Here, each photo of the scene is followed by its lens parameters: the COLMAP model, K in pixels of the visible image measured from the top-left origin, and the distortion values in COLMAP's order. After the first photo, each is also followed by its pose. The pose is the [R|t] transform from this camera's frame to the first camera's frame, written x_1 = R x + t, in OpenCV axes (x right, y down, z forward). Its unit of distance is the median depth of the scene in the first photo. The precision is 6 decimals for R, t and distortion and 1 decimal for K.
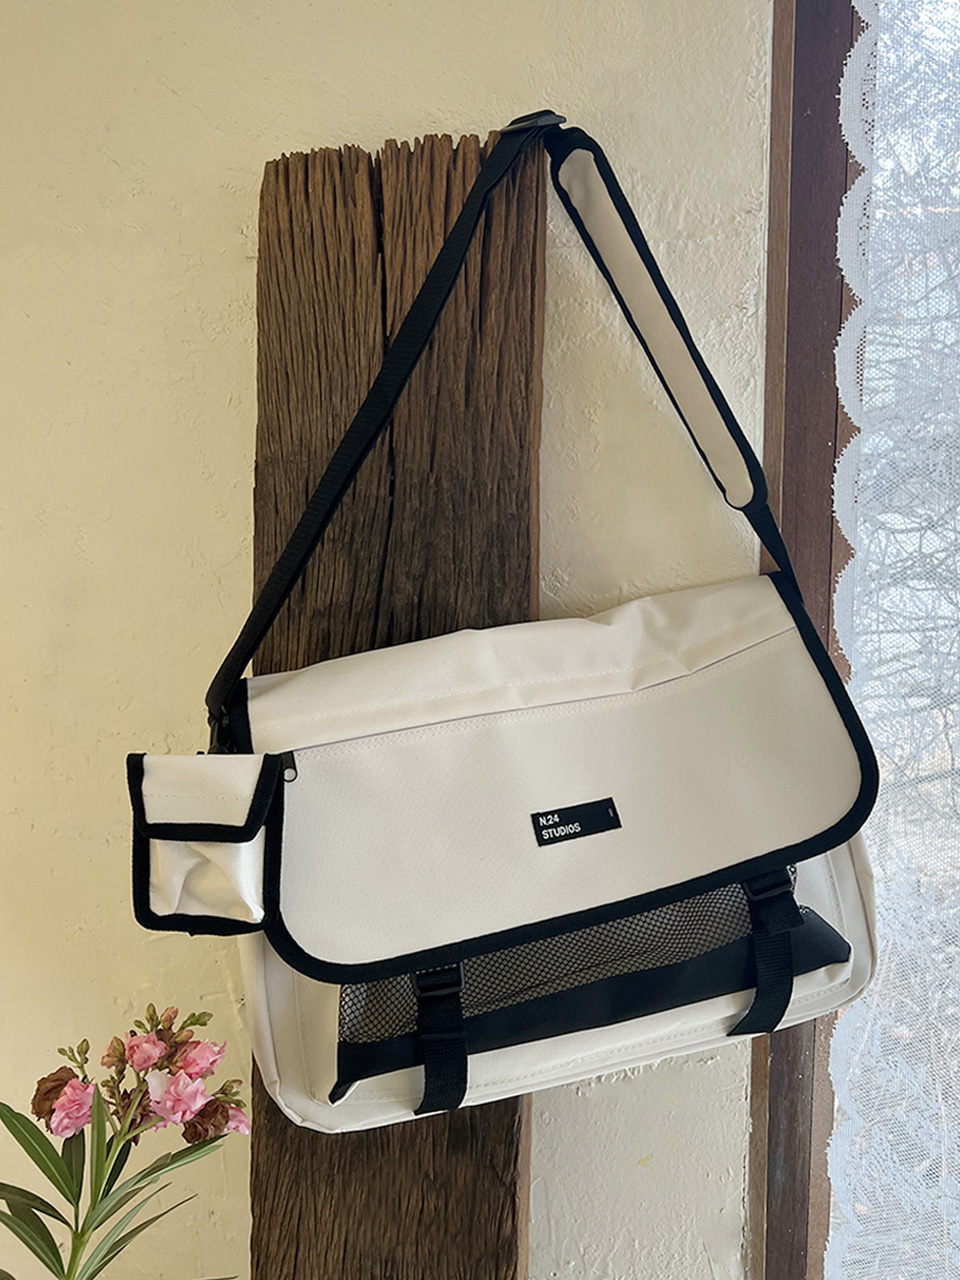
lens RADIAL K [[1016.6, 0, 541.9], [0, 1016.6, 600.0], [0, 0, 1]] dist [0.098087, -0.127632]
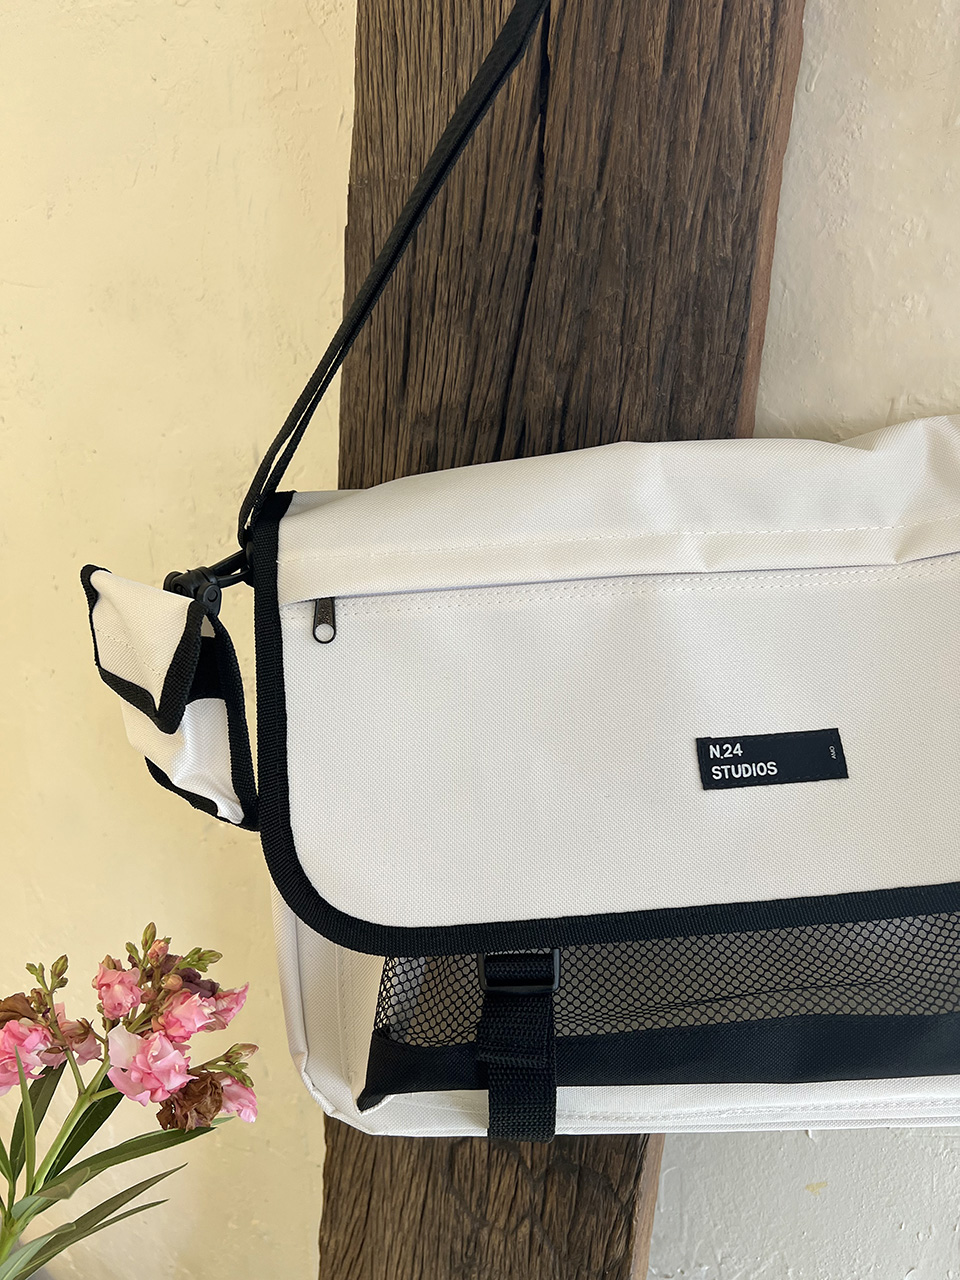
lens RADIAL K [[1005.3, 0, 465.4], [0, 1005.3, 658.8], [0, 0, 1]] dist [0.041077, -0.056931]
pose [[0.958064, 0.109745, -0.264707, 0.008715], [-0.062233, 0.981395, 0.181634, 0.048352], [0.279716, -0.157543, 0.947069, 0.341609]]
